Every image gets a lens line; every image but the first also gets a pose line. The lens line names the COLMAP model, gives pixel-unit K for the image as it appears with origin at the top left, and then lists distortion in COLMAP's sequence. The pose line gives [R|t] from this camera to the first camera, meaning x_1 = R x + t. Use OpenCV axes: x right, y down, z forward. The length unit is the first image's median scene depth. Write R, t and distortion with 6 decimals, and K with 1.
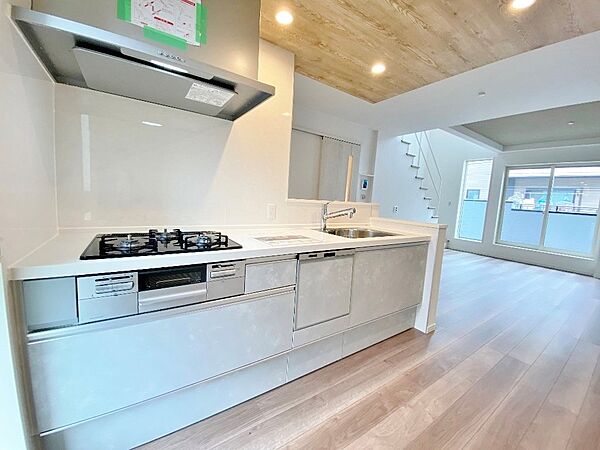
lens RADIAL K [[245.1, 0, 297.8], [0, 245.1, 225.9], [0, 0, 1]] dist [-0.011895, -0.005205]
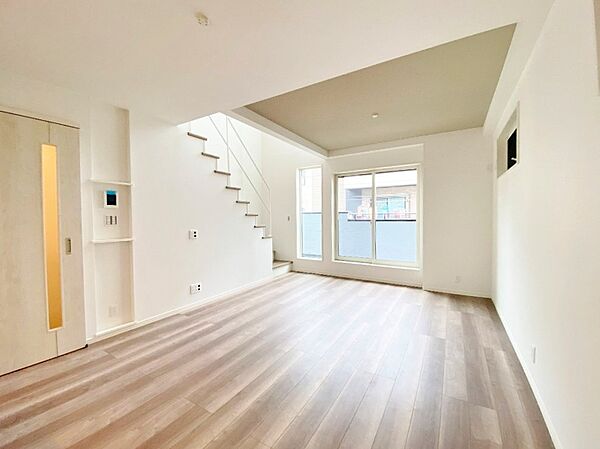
lens RADIAL K [[245.1, 0, 297.4], [0, 245.1, 219.9], [0, 0, 1]] dist [-0.011895, -0.005205]
pose [[0.904940, -0.067919, 0.420085, 0.645186], [0.106209, 0.991988, -0.068410, -0.051773], [-0.412072, 0.106524, 0.904903, 0.463228]]
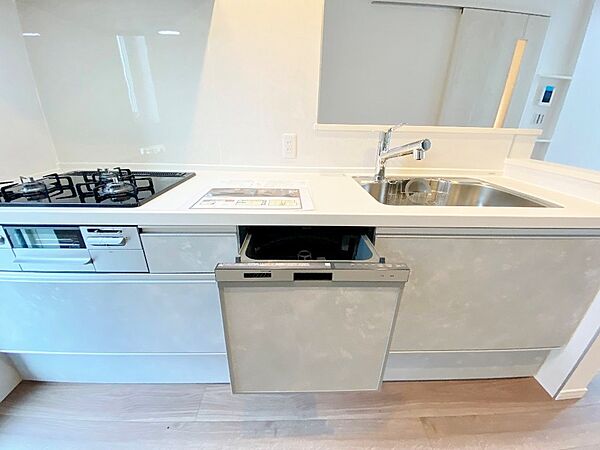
lens RADIAL K [[245.1, 0, 299.7], [0, 245.1, 227.2], [0, 0, 1]] dist [-0.011895, -0.005205]
pose [[0.843502, 0.179344, -0.506300, 0.191822], [-0.035240, 0.959057, 0.281011, -0.021848], [0.535968, -0.219192, 0.815287, 0.285498]]
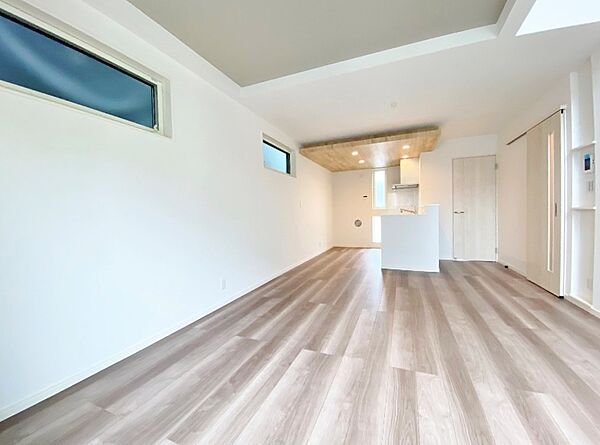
lens RADIAL K [[245.1, 0, 295.9], [0, 245.1, 222.7], [0, 0, 1]] dist [-0.011895, -0.005205]
pose [[-0.835601, -0.008824, -0.549266, 1.635946], [-0.076726, 0.991945, 0.100789, -0.062324], [0.543952, 0.126362, -0.829547, 1.653093]]
